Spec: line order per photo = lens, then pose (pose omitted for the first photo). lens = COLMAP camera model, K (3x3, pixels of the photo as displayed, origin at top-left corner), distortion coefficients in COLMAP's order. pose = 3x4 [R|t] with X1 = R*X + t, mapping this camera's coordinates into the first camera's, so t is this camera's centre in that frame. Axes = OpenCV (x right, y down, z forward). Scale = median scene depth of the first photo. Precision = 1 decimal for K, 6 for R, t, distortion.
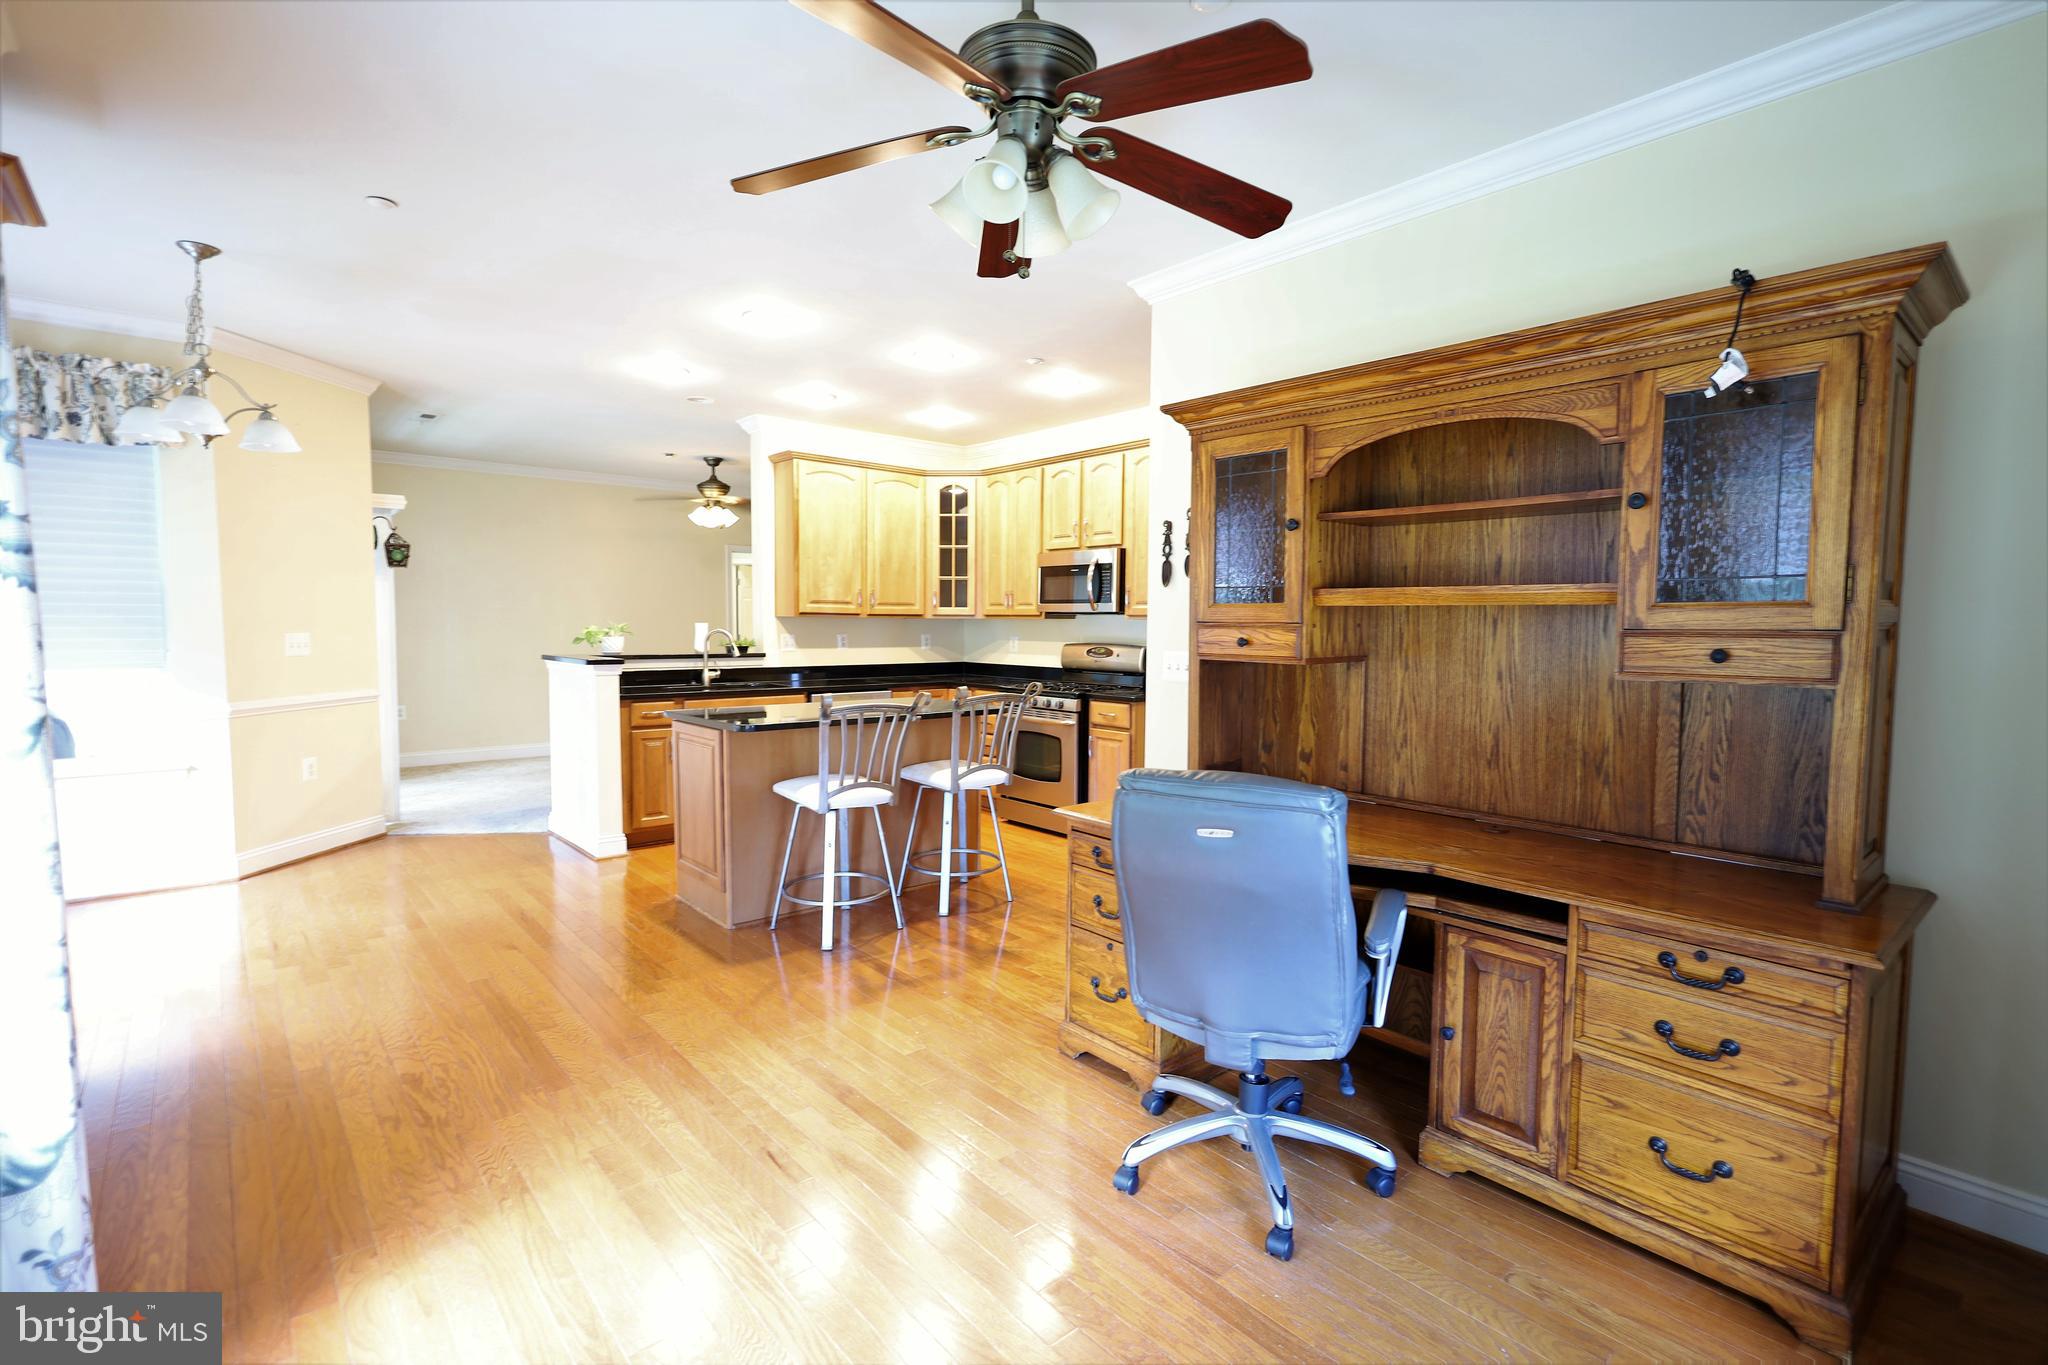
lens RADIAL K [[950.0, 0, 1025.0], [0, 950.0, 683.0], [0, 0, 1]] dist [0.001640, 0.000127]
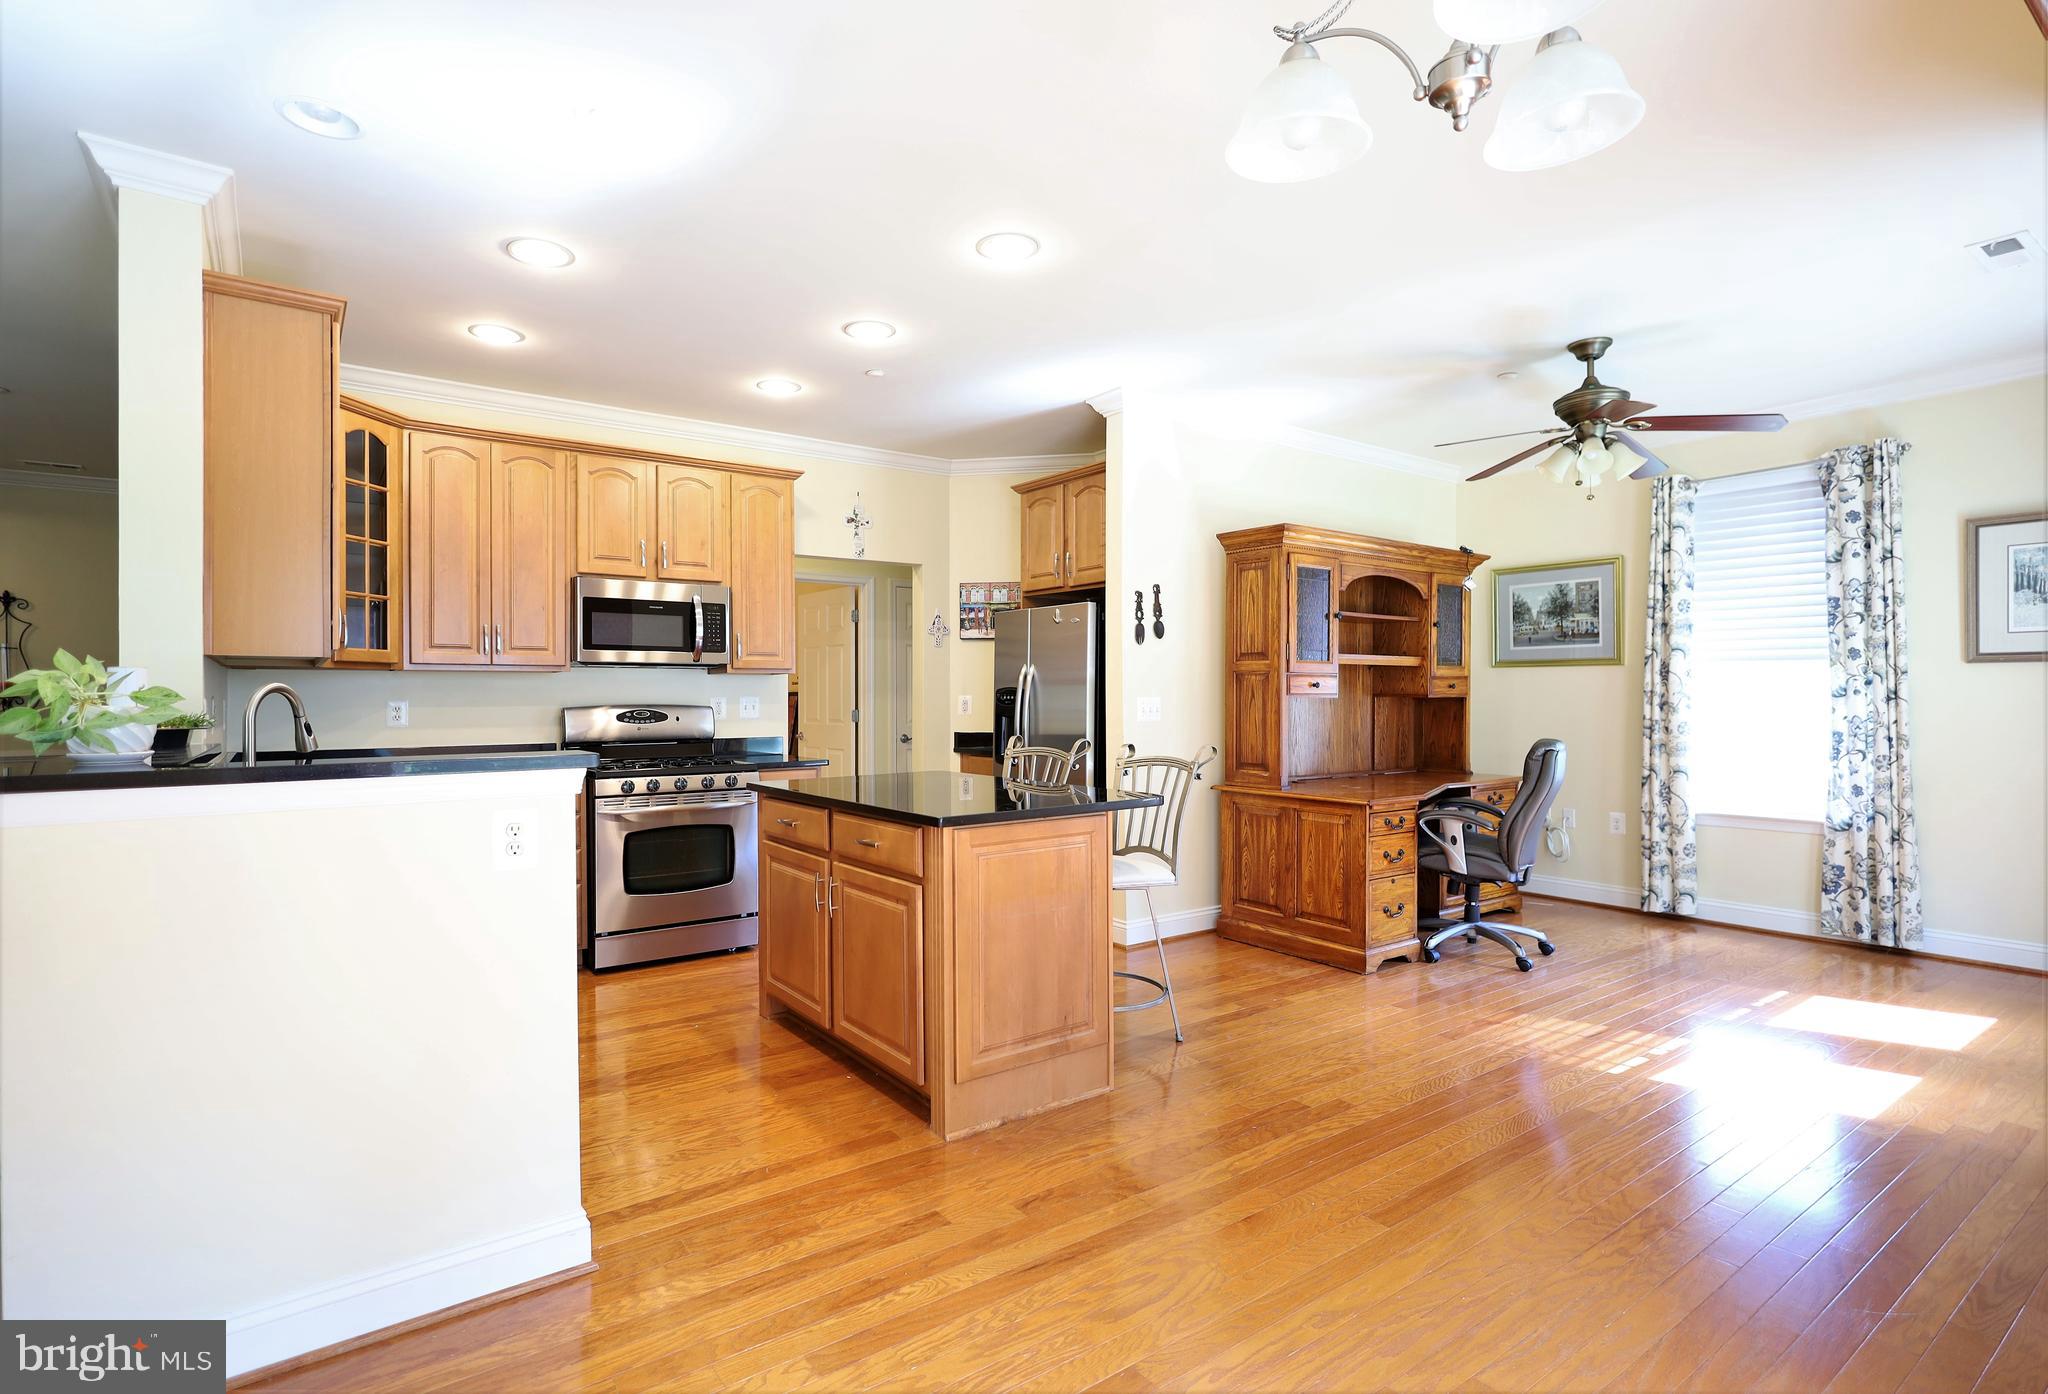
lens RADIAL K [[998.2, 0, 1004.5], [0, 998.2, 698.0], [0, 0, 1]] dist [0.000045, 0.000067]
pose [[0.090761, -0.010163, 0.995821, -0.681829], [0.070127, 0.997531, 0.003788, -0.029756], [-0.993401, 0.069491, 0.091249, 0.630236]]
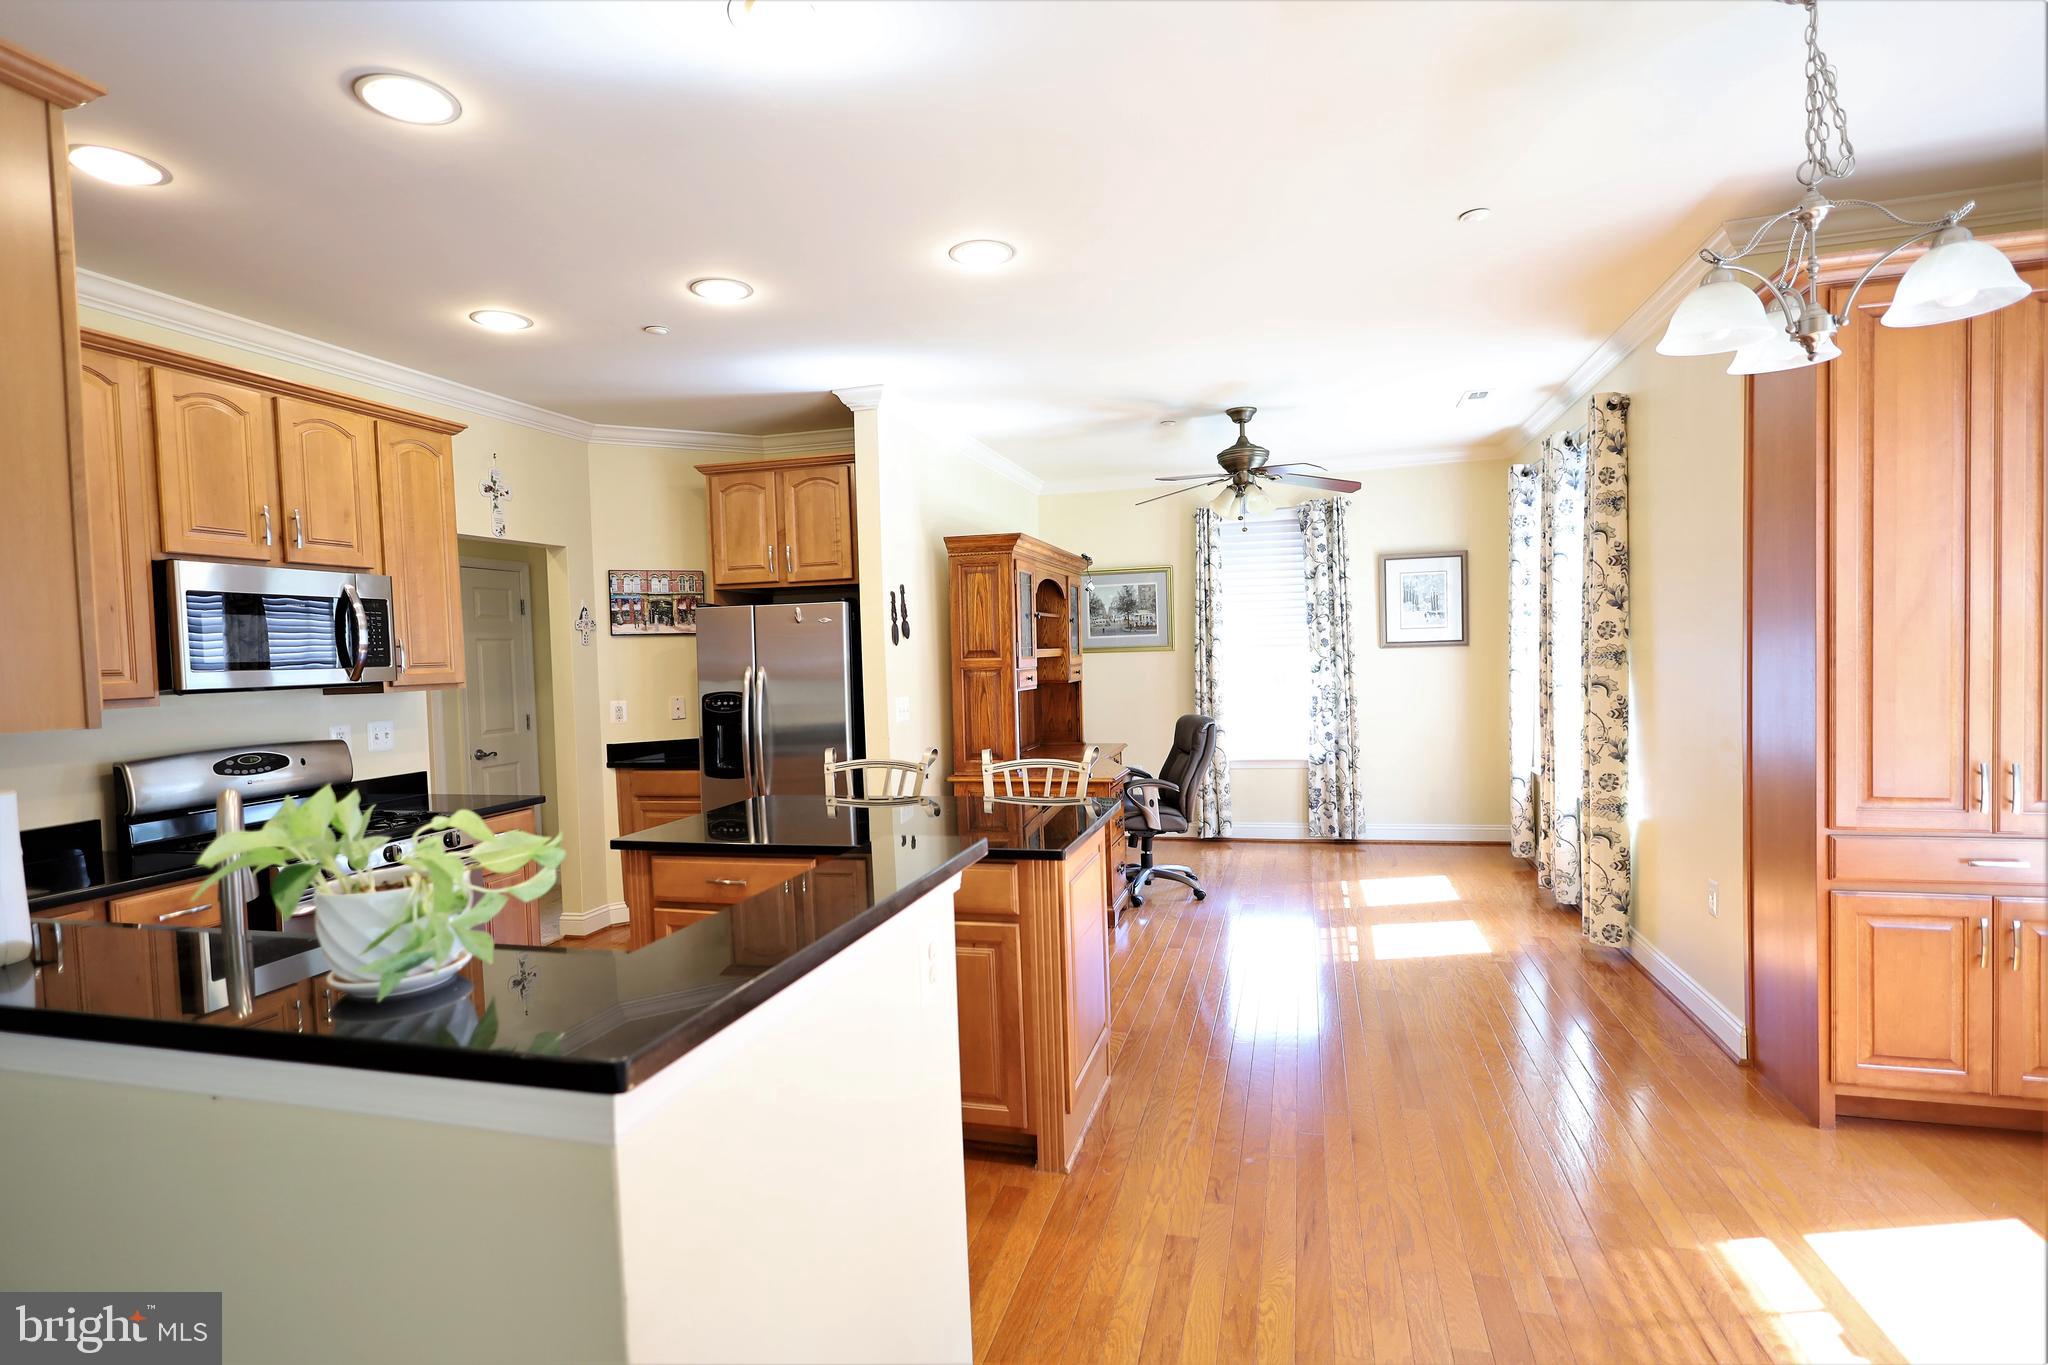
lens RADIAL K [[986.7, 0, 1024.0], [0, 986.7, 682.5], [0, 0, 1]] dist [-0.000217, 0.000356]
pose [[-0.554069, -0.016816, 0.832301, -0.593997], [0.083854, 0.993584, 0.075896, -0.081018], [-0.828237, 0.111843, -0.549103, 0.930088]]
